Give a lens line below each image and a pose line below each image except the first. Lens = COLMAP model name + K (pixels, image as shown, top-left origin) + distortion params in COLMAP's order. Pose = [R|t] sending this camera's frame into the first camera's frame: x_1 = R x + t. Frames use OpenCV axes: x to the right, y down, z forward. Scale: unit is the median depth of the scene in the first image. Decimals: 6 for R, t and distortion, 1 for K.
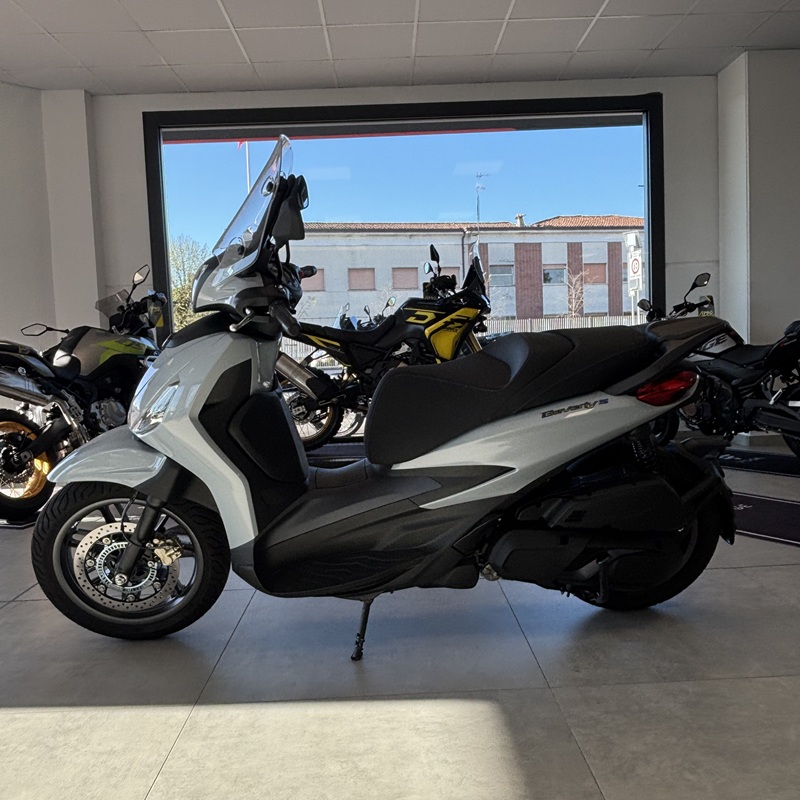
lens RADIAL K [[744.9, 0, 405.6], [0, 744.9, 398.4], [0, 0, 1]] dist [0.035704, -0.064001]
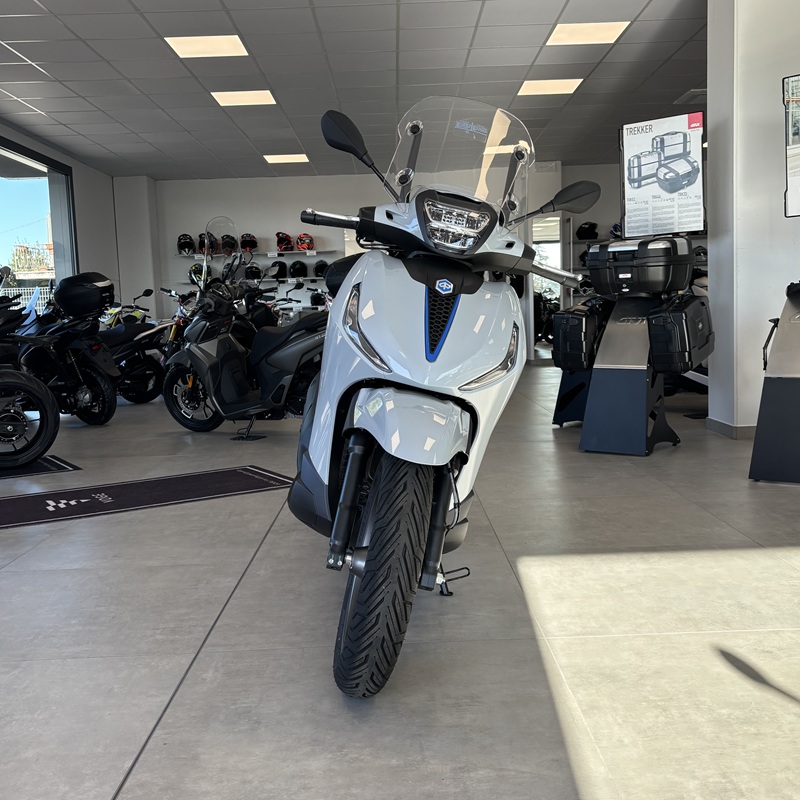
lens RADIAL K [[929.7, 0, 402.3], [0, 929.7, 403.6], [0, 0, 1]] dist [0.031746, -0.020613]
pose [[0.020160, -0.057401, 0.998148, -0.578832], [0.107440, 0.992694, 0.054917, -0.001360], [-0.994007, 0.106134, 0.026180, 0.420594]]
